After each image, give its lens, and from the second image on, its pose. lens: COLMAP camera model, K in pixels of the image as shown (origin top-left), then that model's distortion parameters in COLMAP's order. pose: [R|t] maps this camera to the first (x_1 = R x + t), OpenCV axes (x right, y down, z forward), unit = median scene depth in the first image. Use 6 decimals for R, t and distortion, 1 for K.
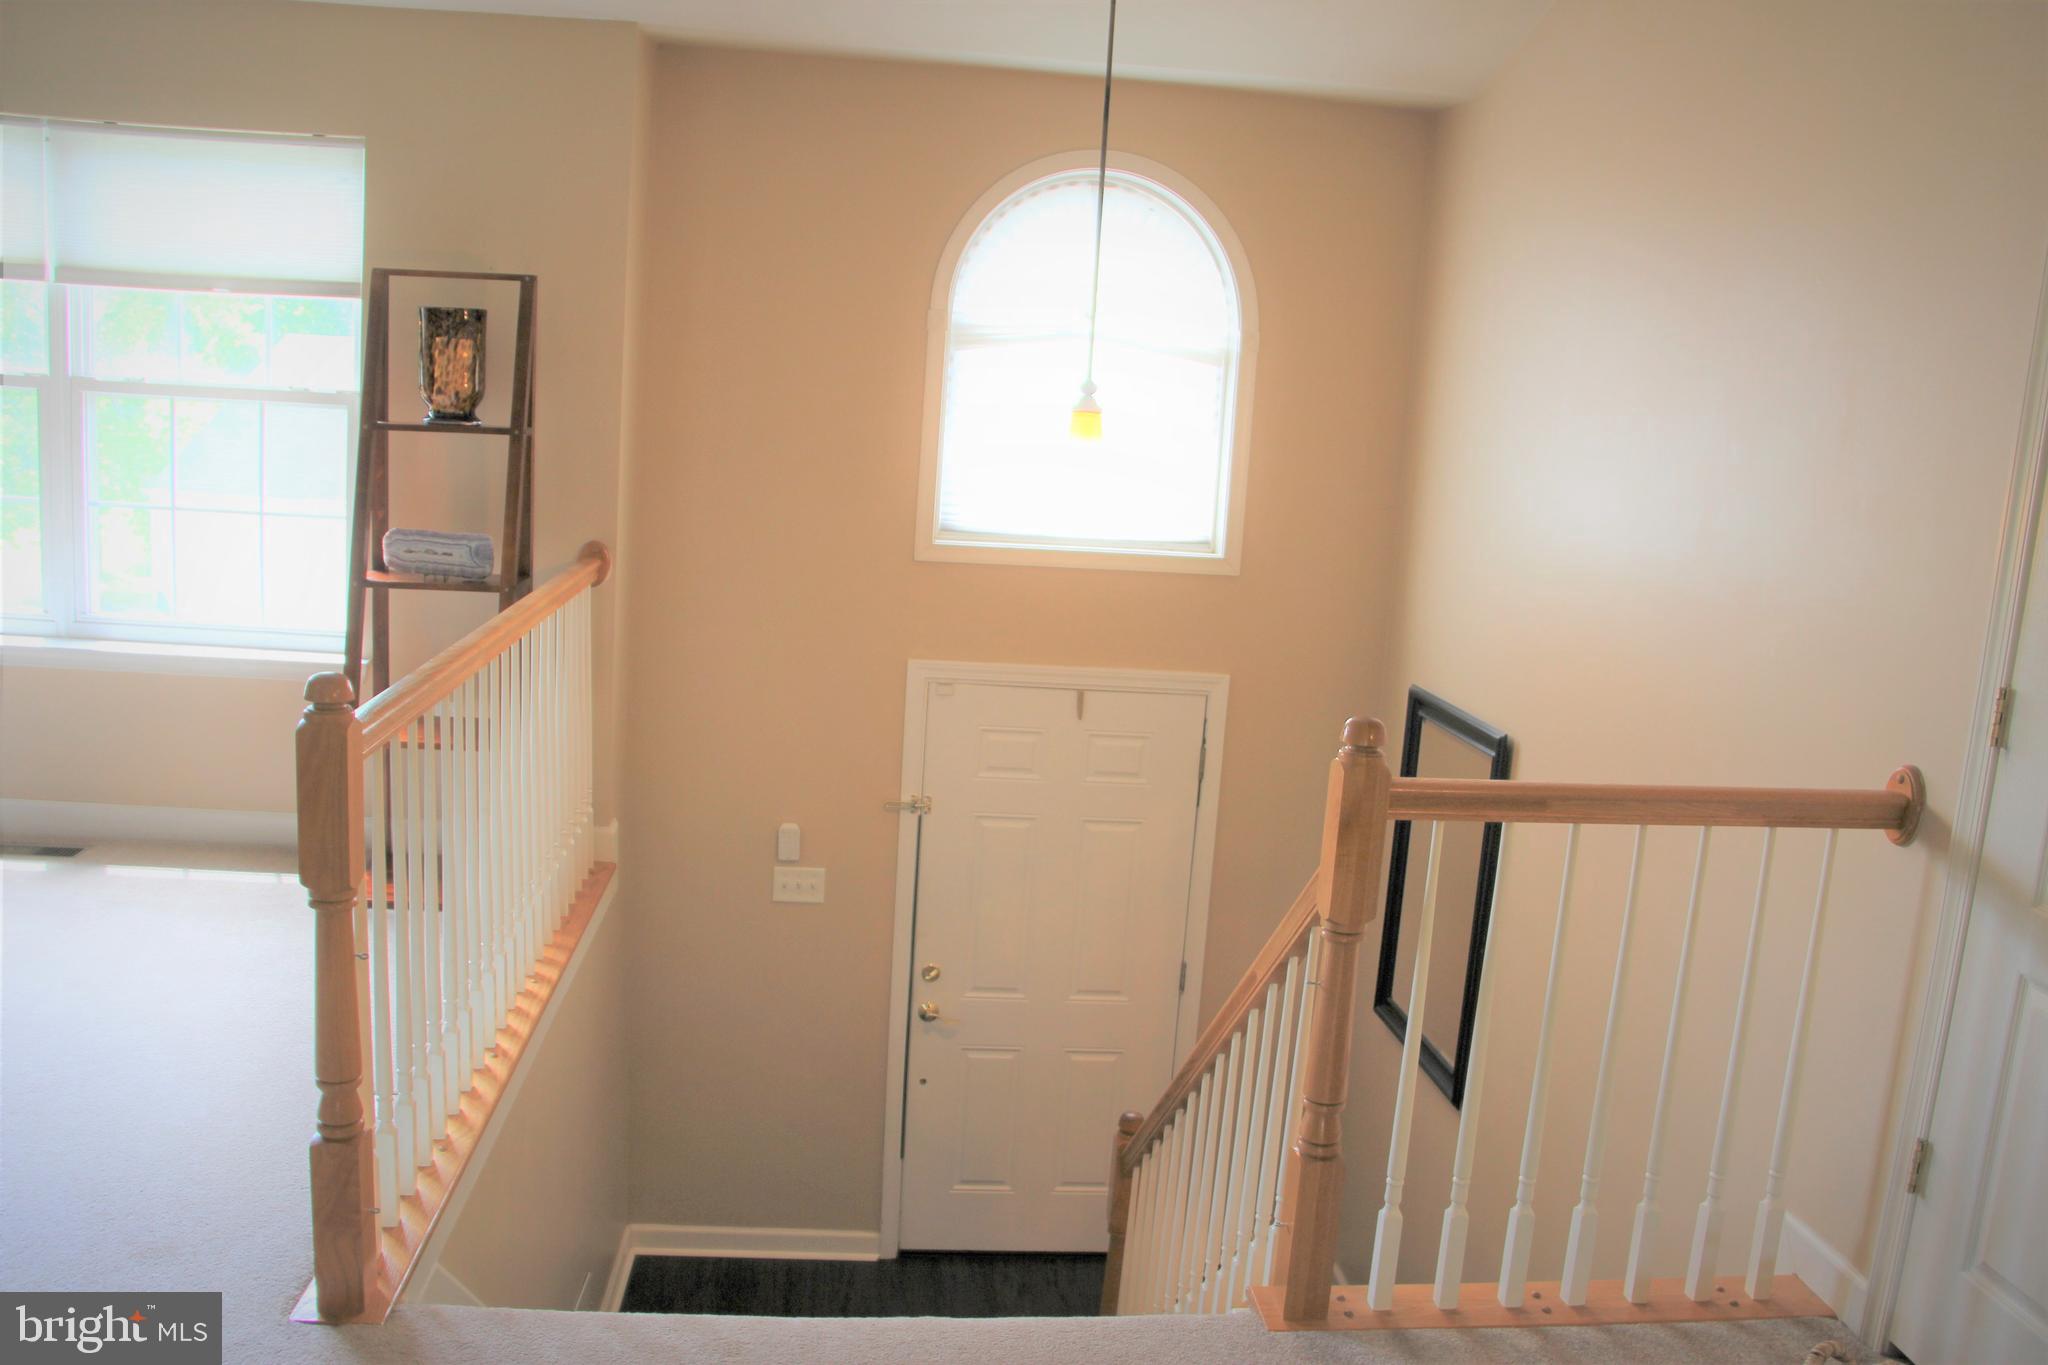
lens RADIAL K [[1725.6, 0, 1029.2], [0, 1725.6, 701.1], [0, 0, 1]] dist [-0.193510, 0.183158]
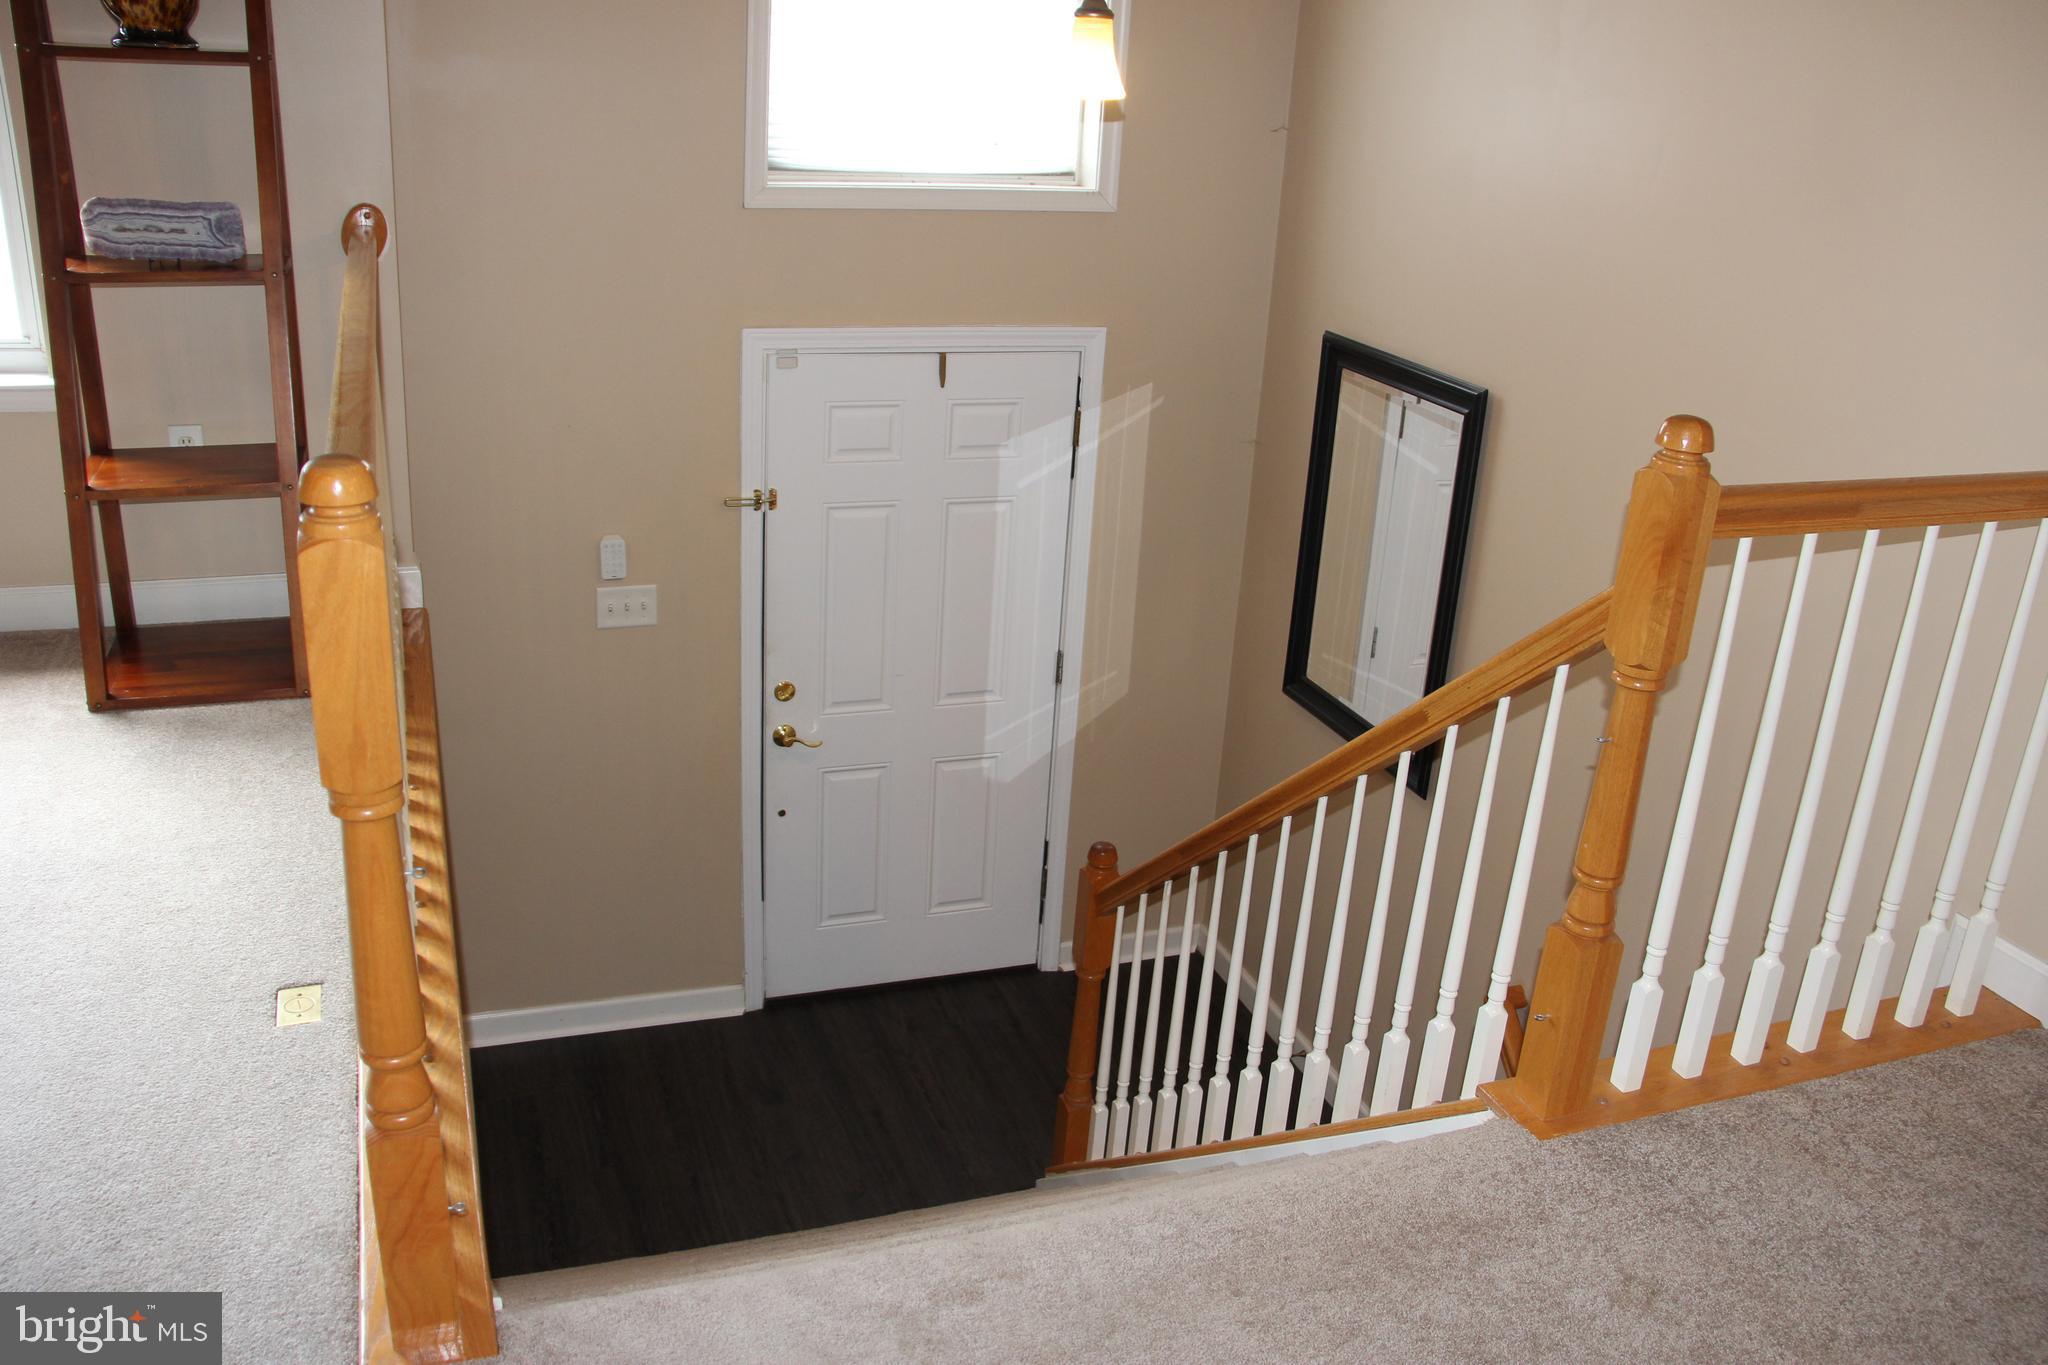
lens RADIAL K [[1725.6, 0, 1029.2], [0, 1725.6, 701.1], [0, 0, 1]] dist [-0.193510, 0.183158]
pose [[0.967278, -0.099422, 0.233426, -0.144449], [0.046946, 0.974272, 0.220430, -0.023212], [-0.249336, -0.202258, 0.947060, 0.148184]]
